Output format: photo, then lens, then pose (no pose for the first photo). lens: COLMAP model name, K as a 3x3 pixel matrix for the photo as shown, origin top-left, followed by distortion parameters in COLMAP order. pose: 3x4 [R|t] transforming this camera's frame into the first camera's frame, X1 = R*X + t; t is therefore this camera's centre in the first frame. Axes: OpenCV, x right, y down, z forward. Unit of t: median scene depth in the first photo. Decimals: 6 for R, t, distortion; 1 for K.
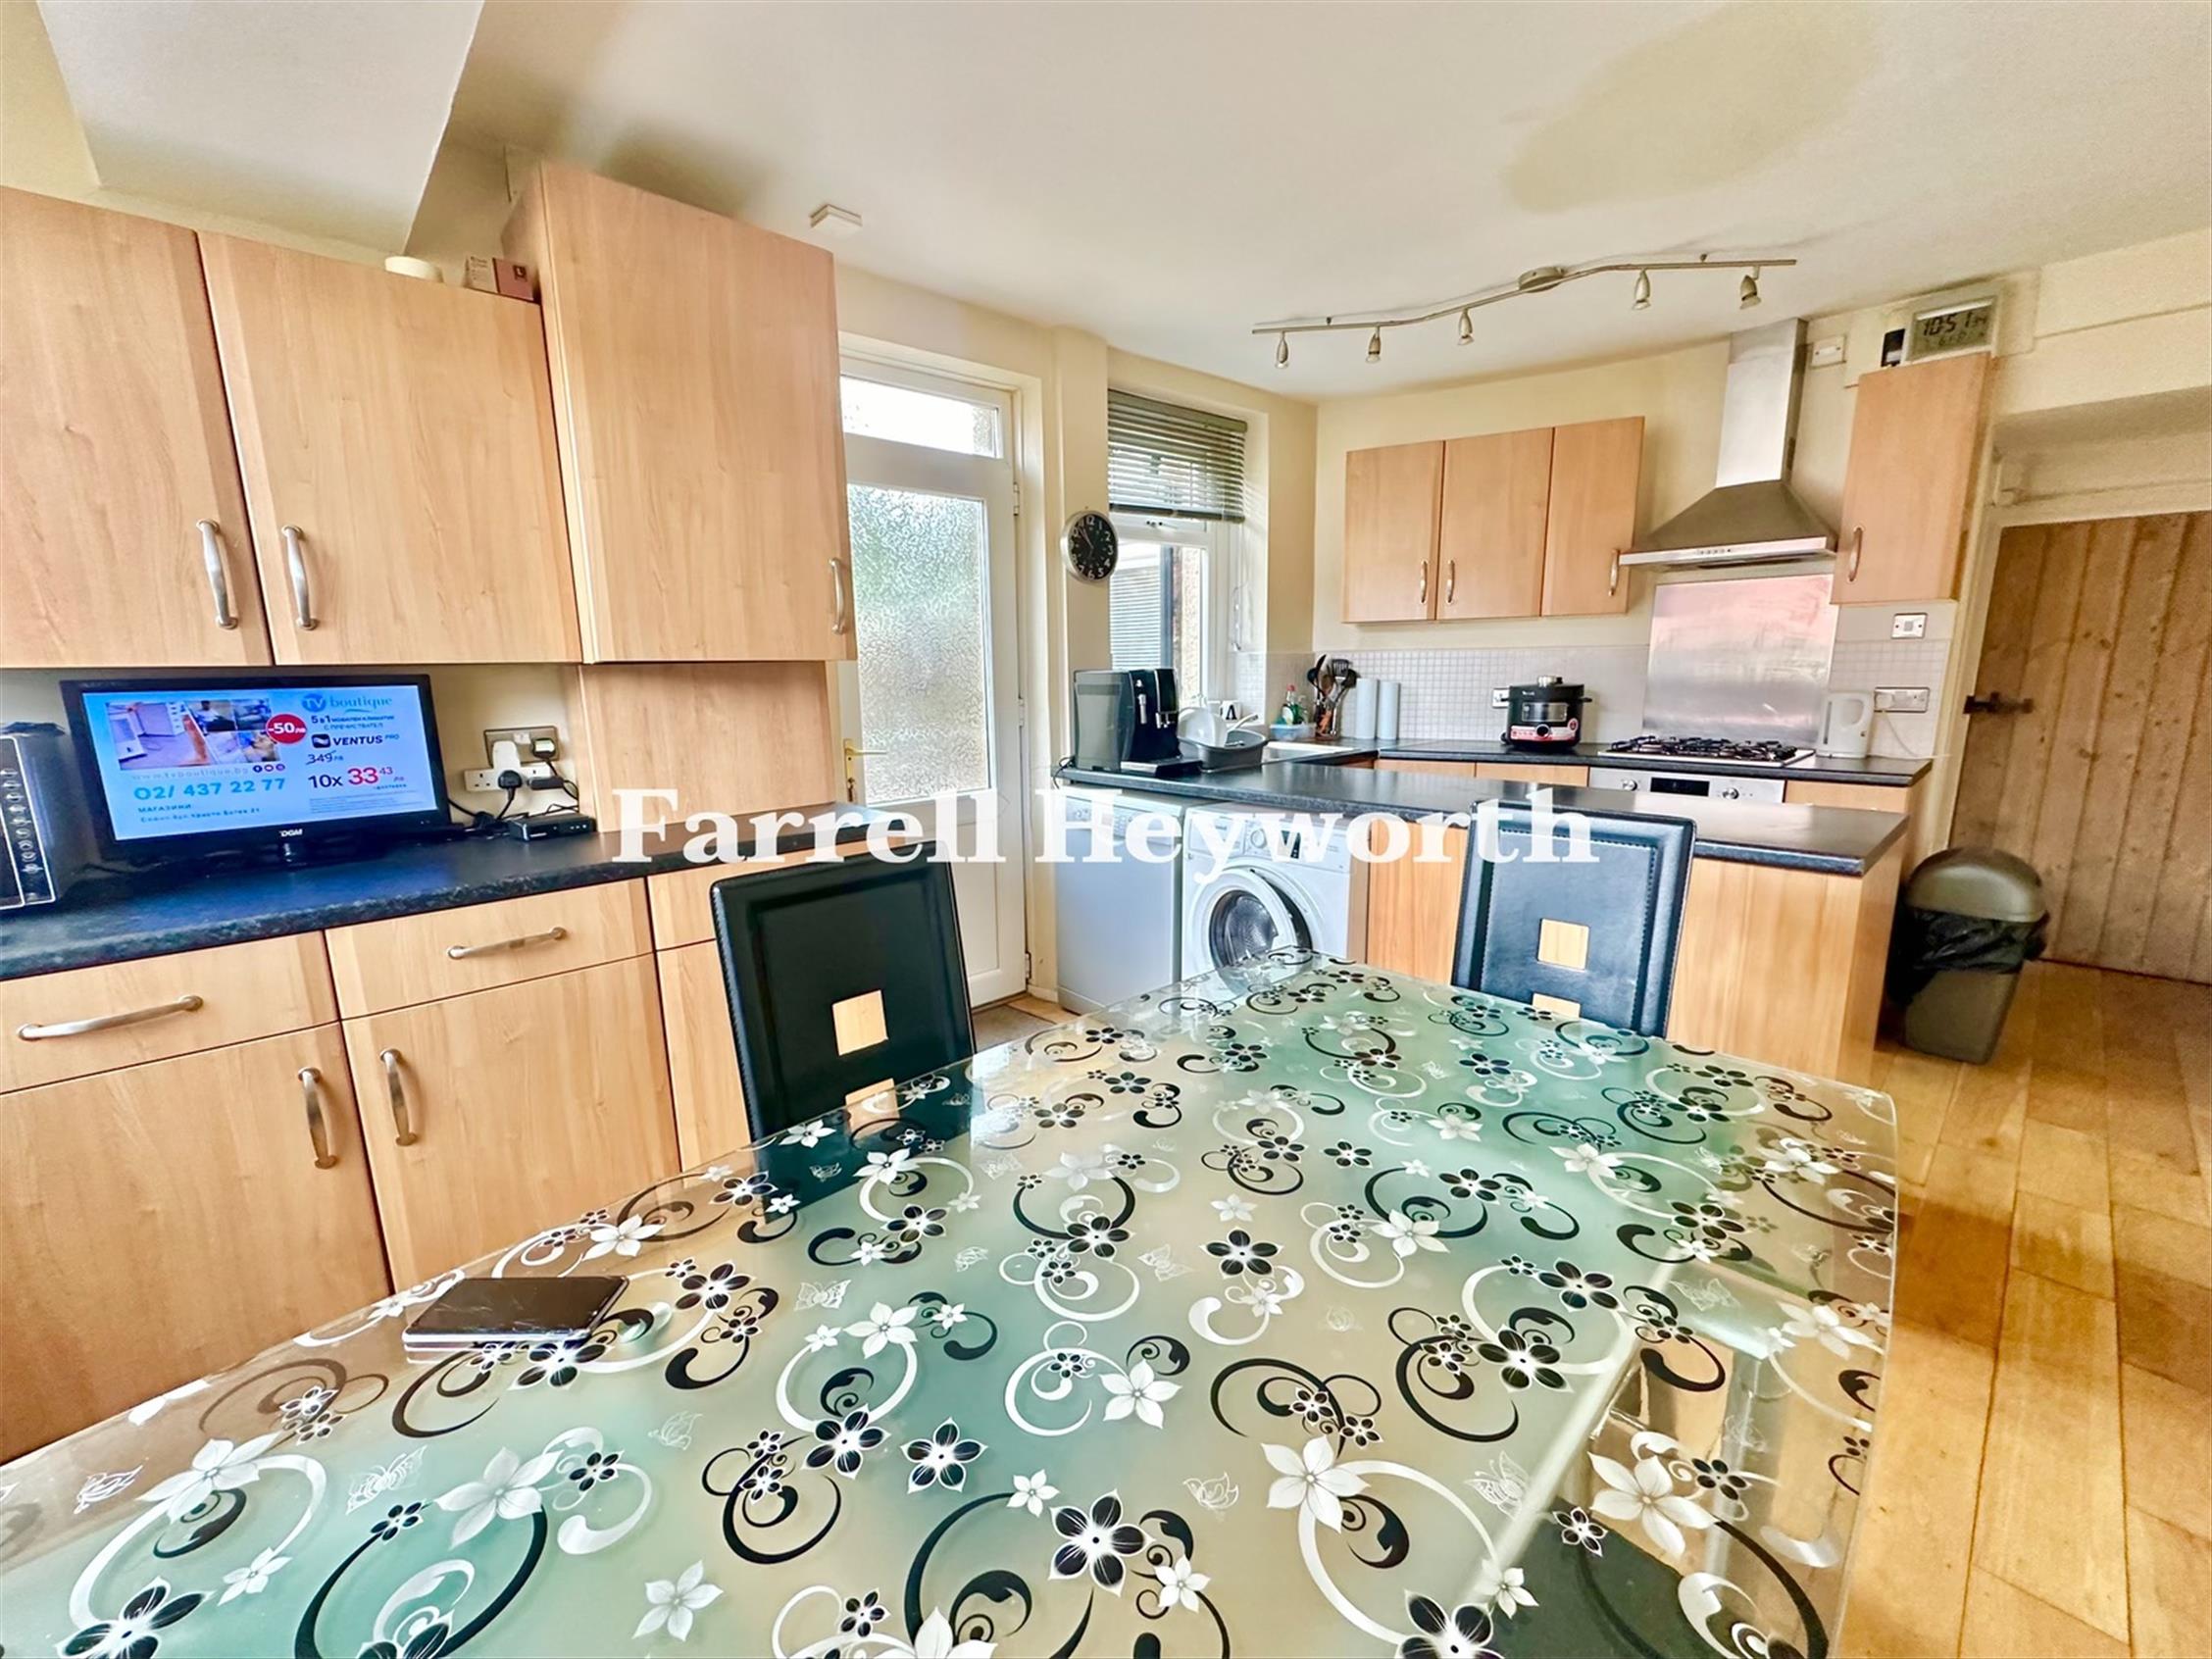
lens RADIAL K [[892.6, 0, 1106.0], [0, 892.6, 829.5], [0, 0, 1]] dist [0.002292, 0.000330]
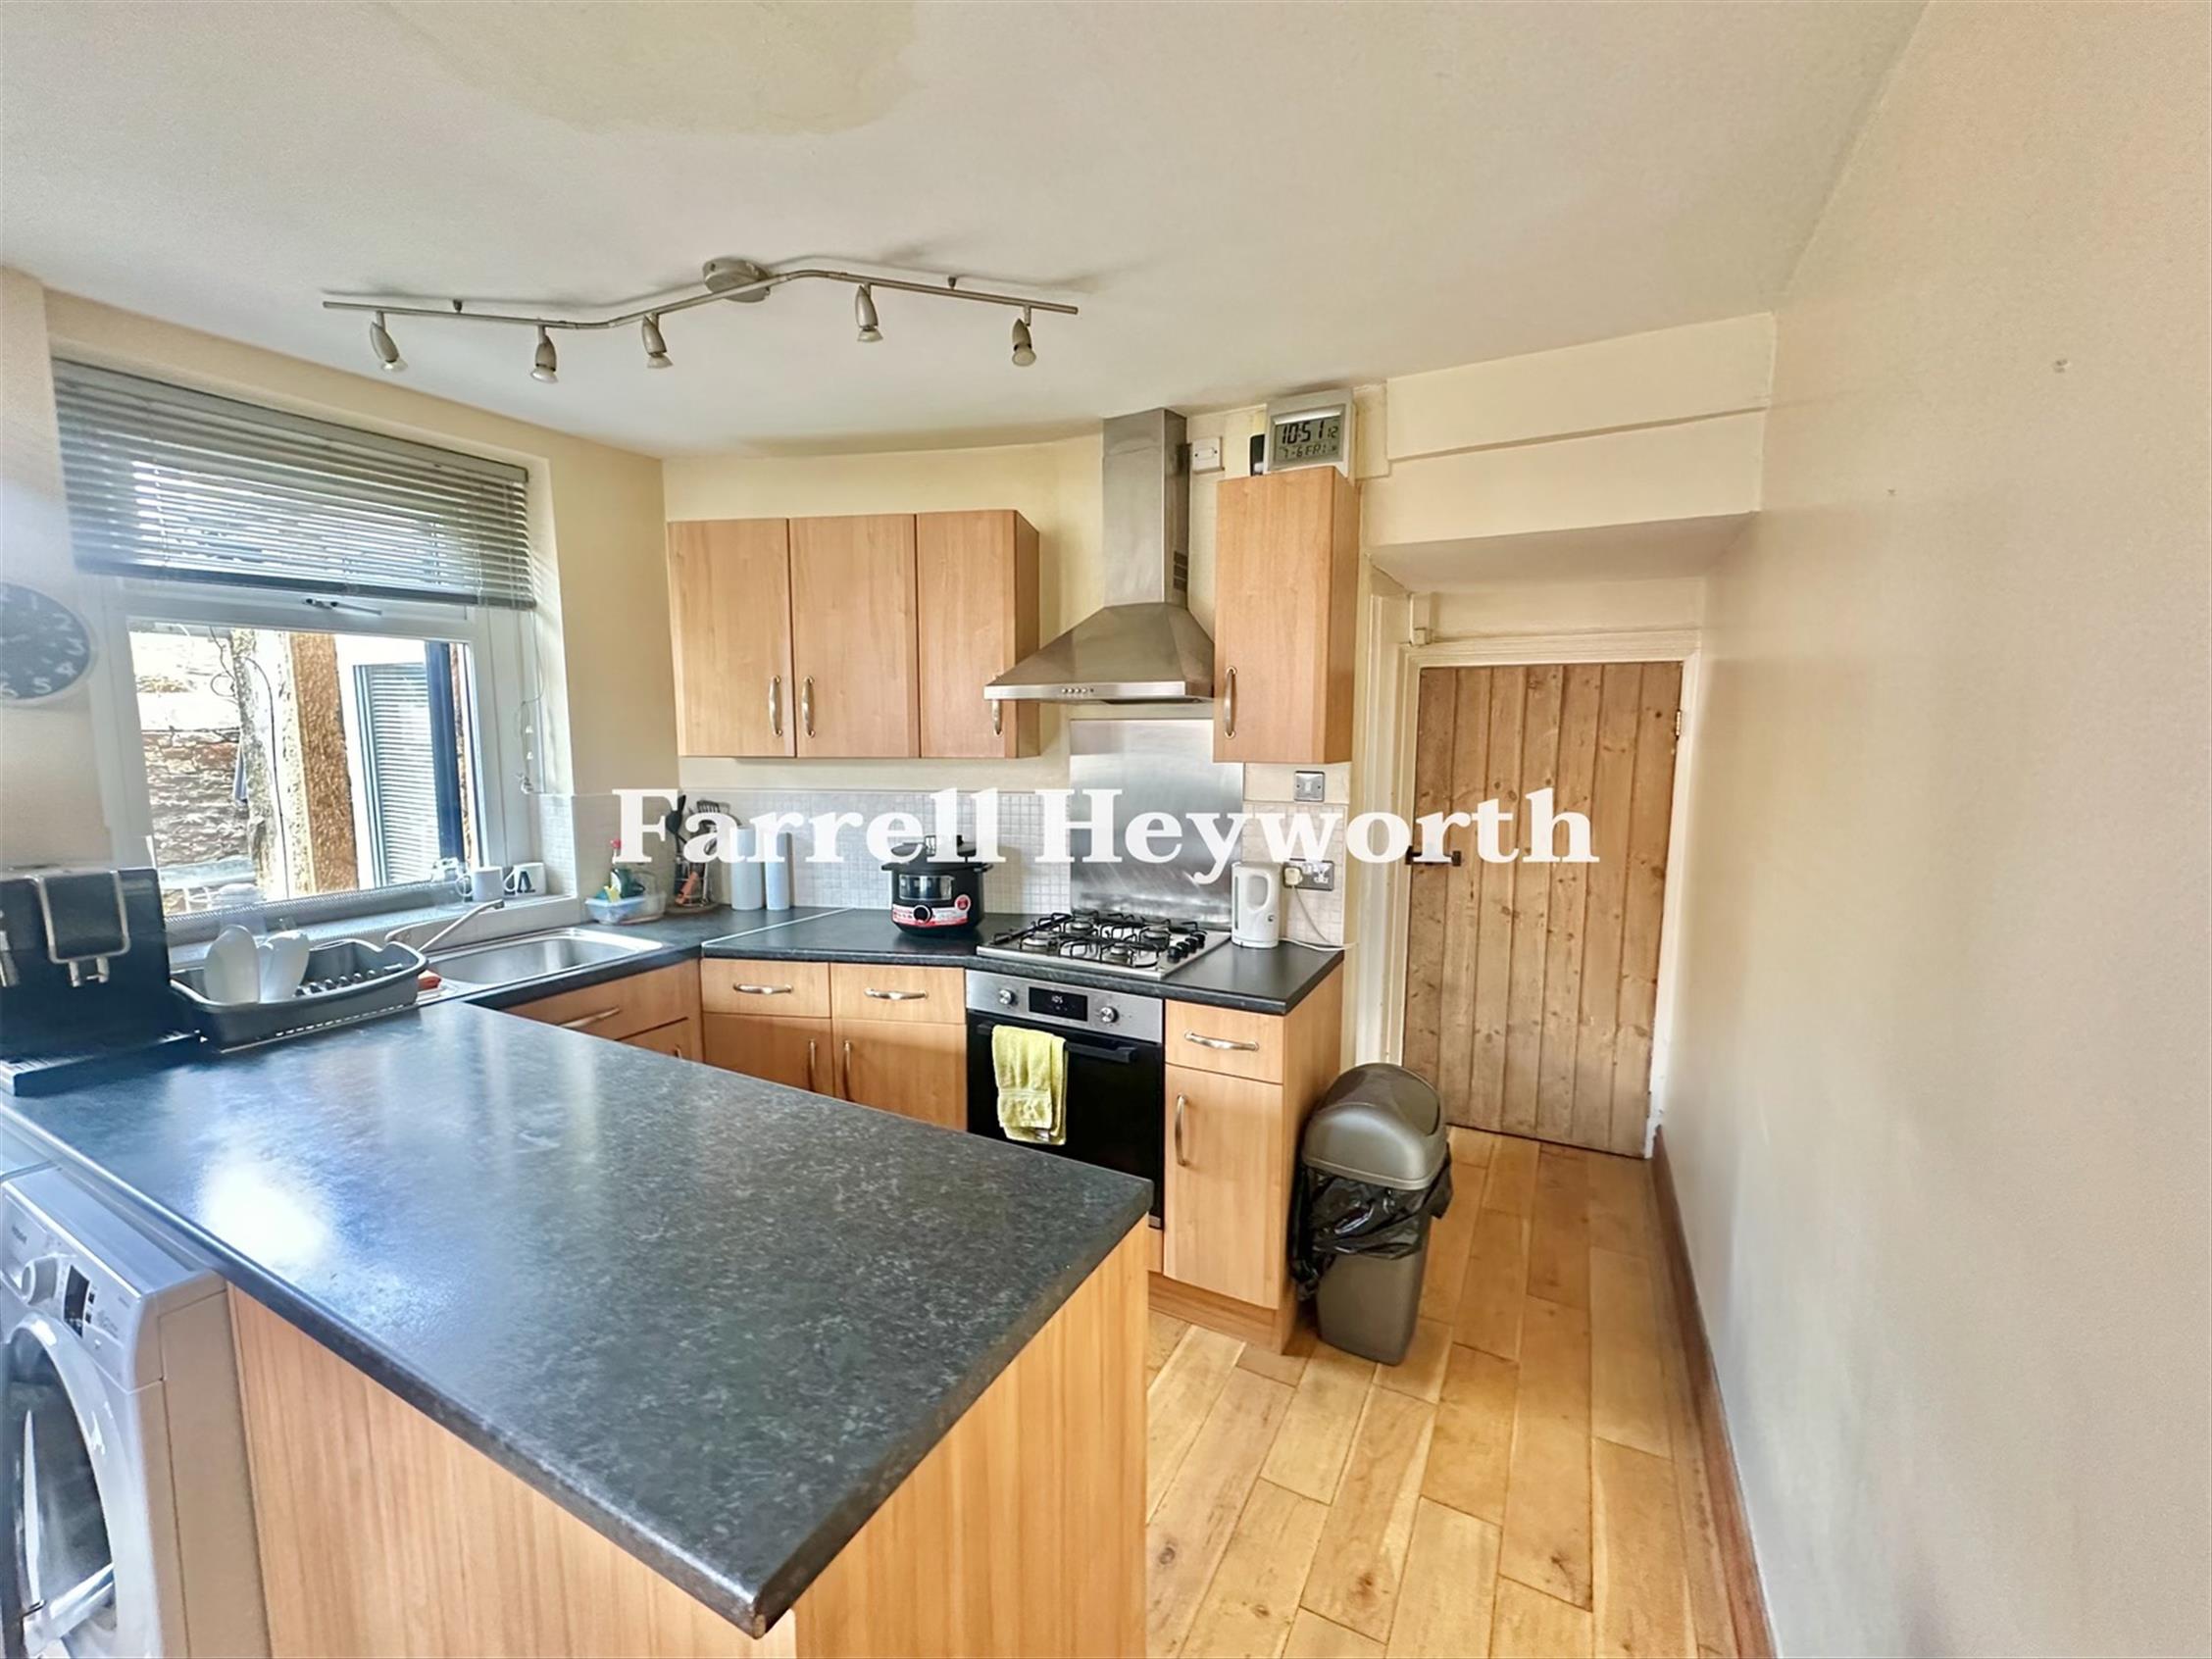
lens RADIAL K [[885.9, 0, 1111.4], [0, 885.9, 831.7], [0, 0, 1]] dist [0.000100, 0.004376]
pose [[0.944721, -0.020992, 0.327204, 0.417889], [0.045653, 0.996649, -0.067871, -0.126802], [-0.324683, 0.079057, 0.942513, 0.266883]]
